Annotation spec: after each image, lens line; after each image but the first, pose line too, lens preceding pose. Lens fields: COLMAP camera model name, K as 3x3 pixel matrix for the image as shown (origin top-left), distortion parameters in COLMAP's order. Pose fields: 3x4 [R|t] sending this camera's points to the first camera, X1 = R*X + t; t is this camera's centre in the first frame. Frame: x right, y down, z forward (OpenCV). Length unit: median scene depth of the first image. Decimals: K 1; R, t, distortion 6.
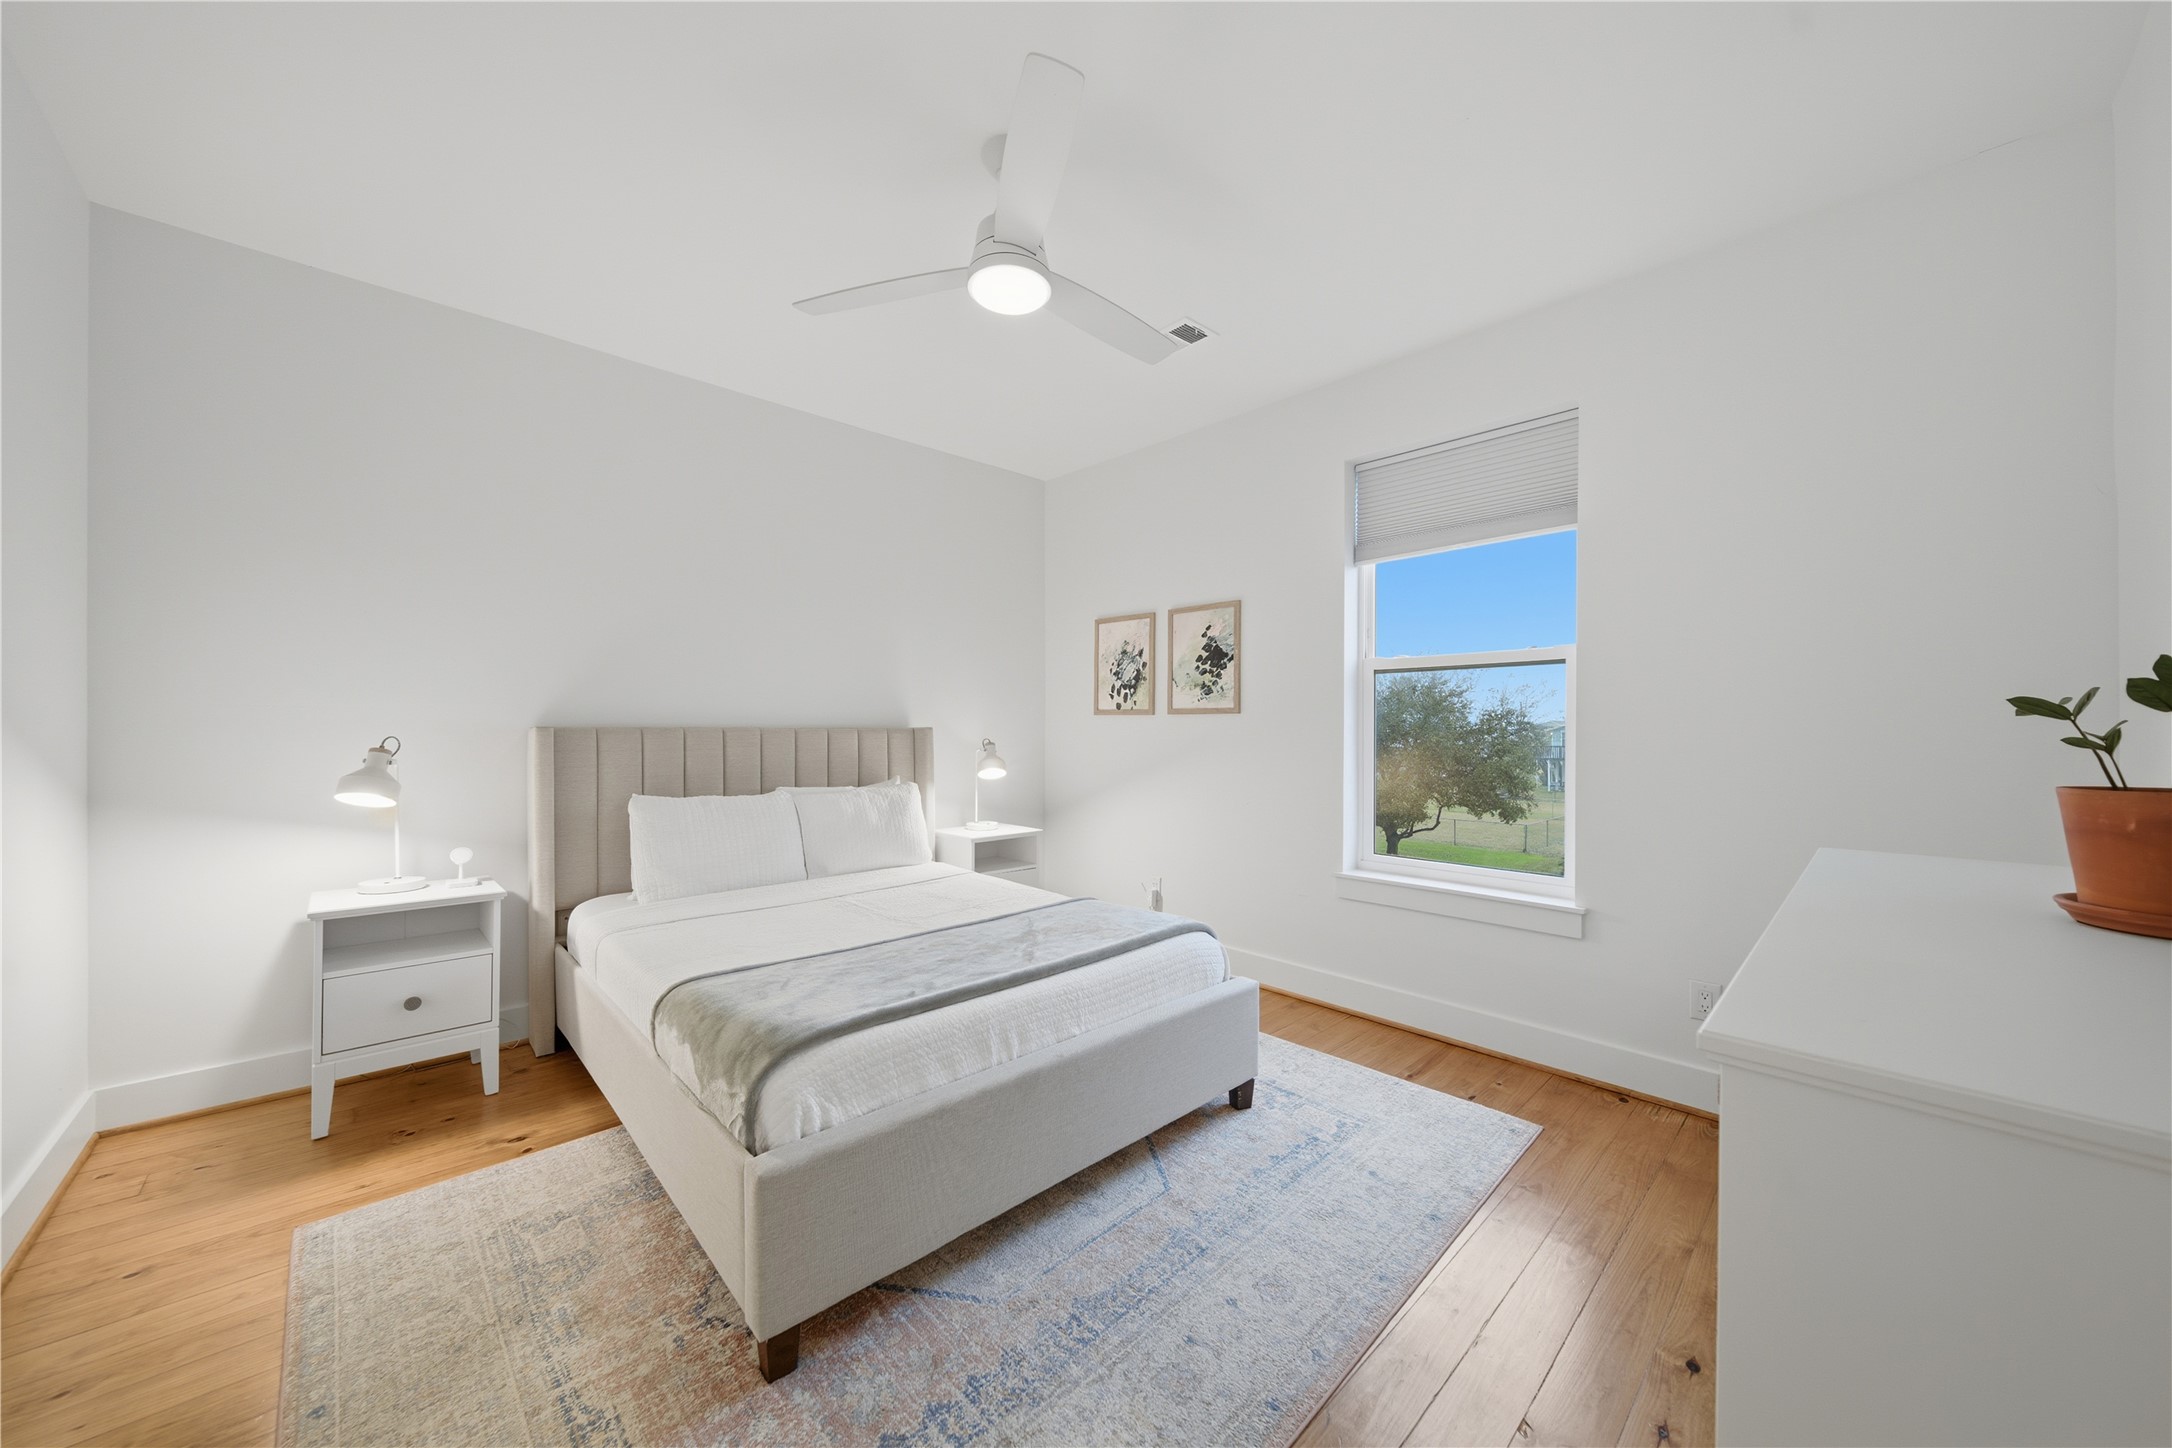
lens RADIAL K [[767.9, 0, 1087.6], [0, 767.9, 730.0], [0, 0, 1]] dist [-0.001014, -0.000369]
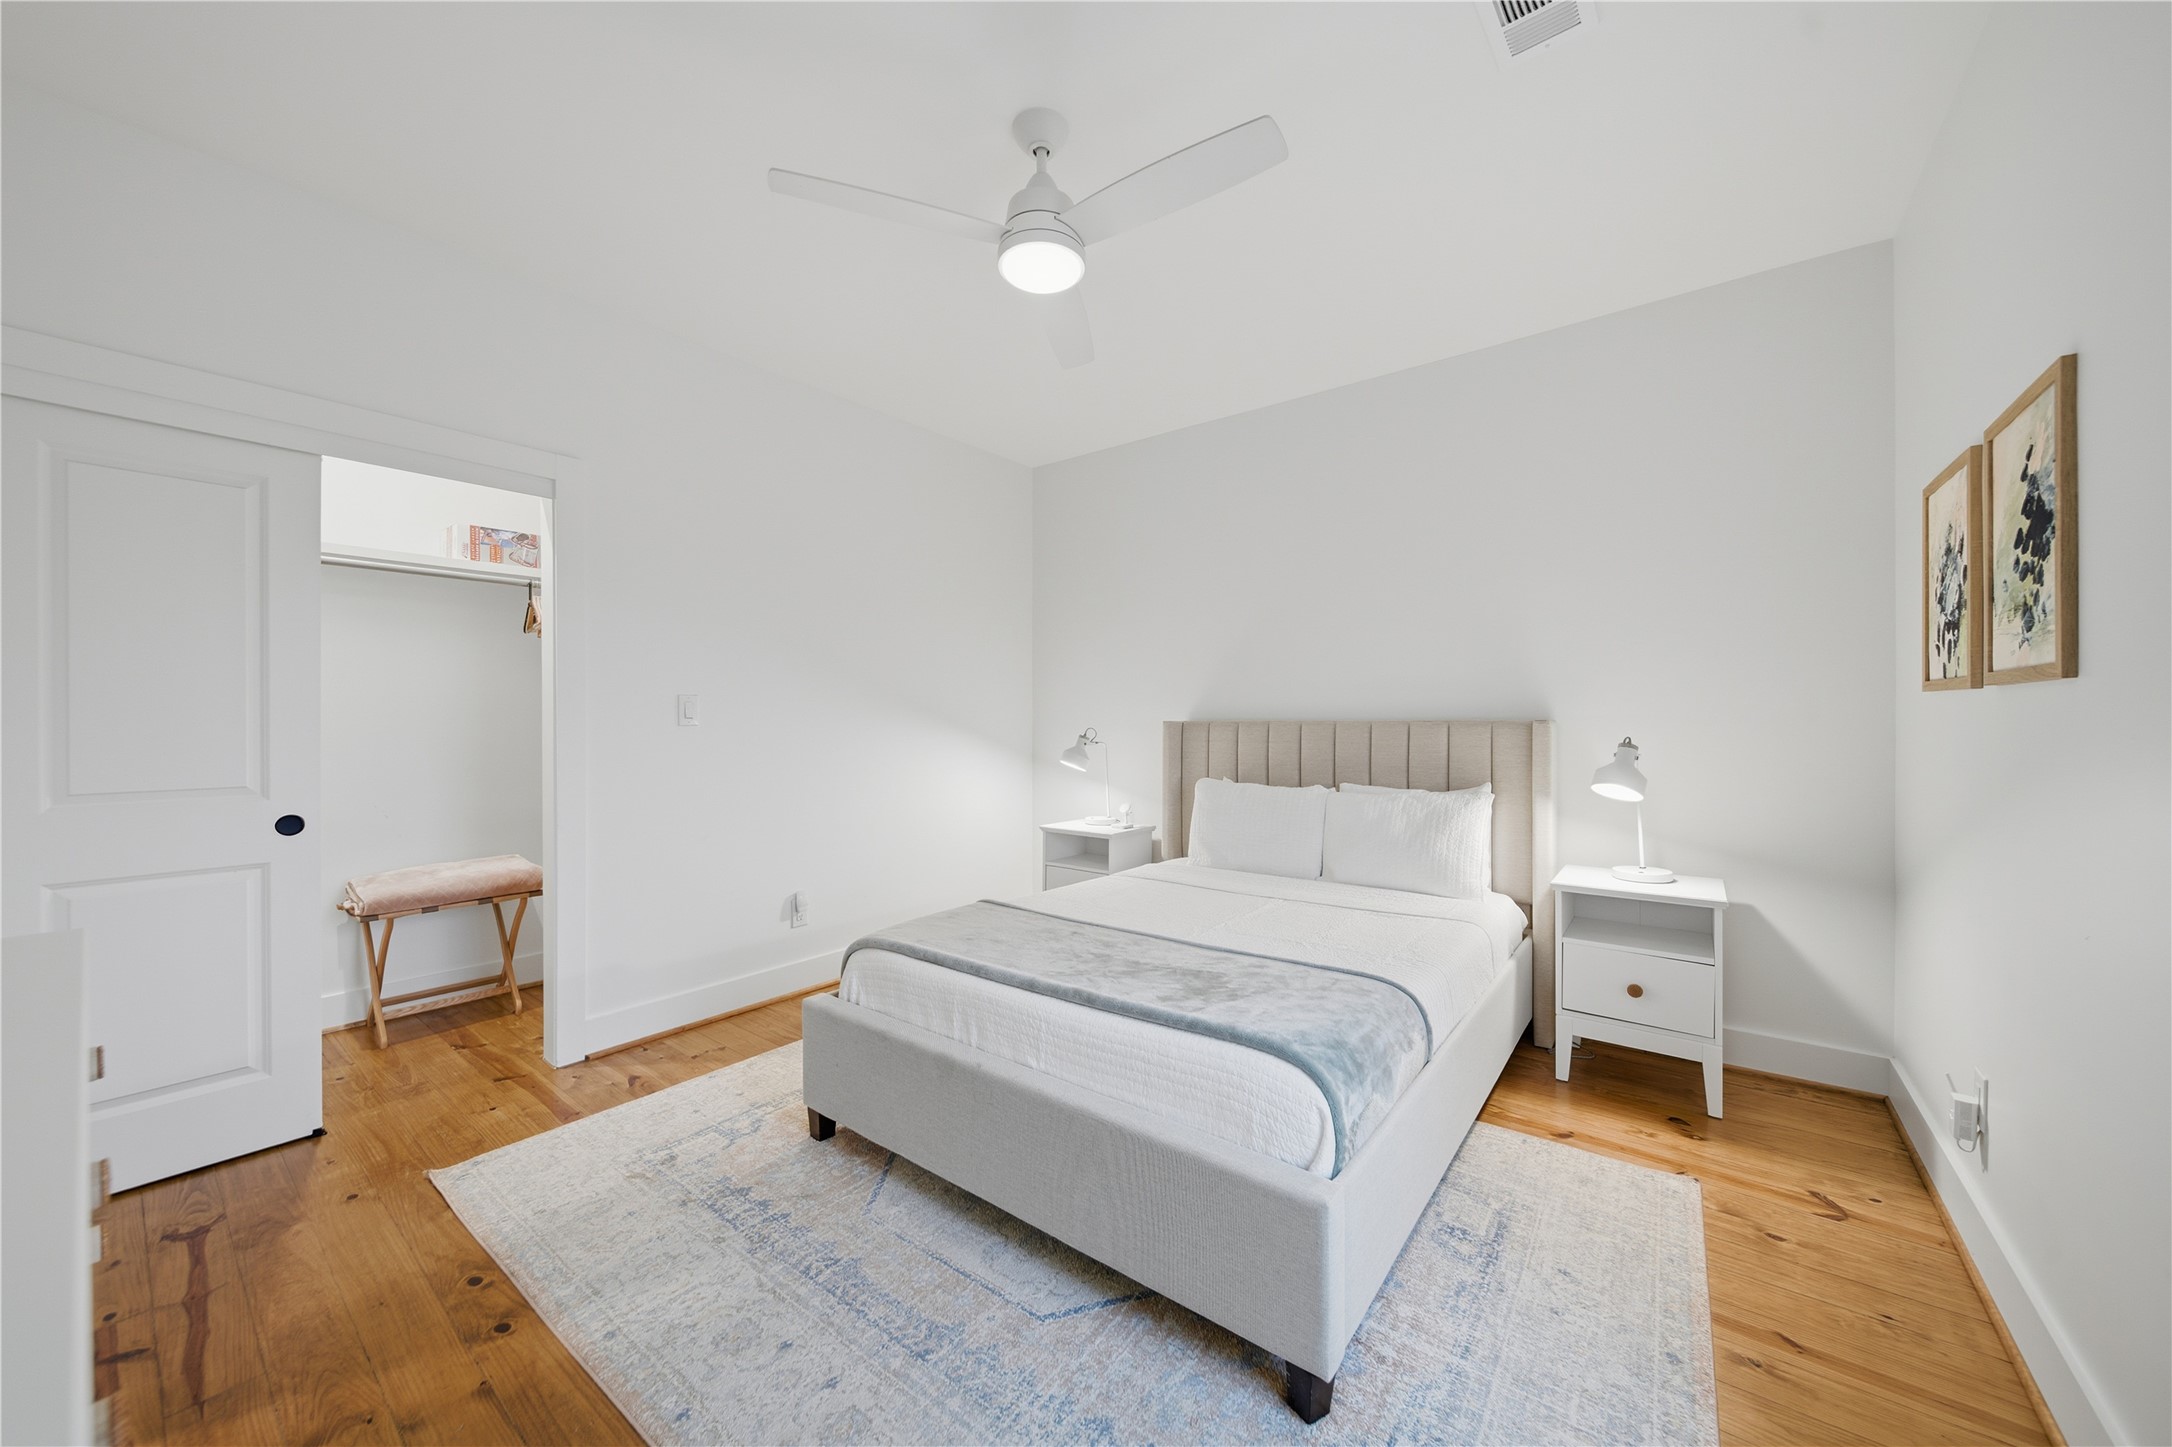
lens RADIAL K [[813.1, 0, 1086.0], [0, 813.1, 723.5], [0, 0, 1]] dist [0.002204, -0.000412]
pose [[0.144125, 0.001143, -0.989559, 0.506139], [-0.007440, 0.999972, 0.000071, 0.002383], [0.989532, 0.007352, 0.144129, 0.512625]]
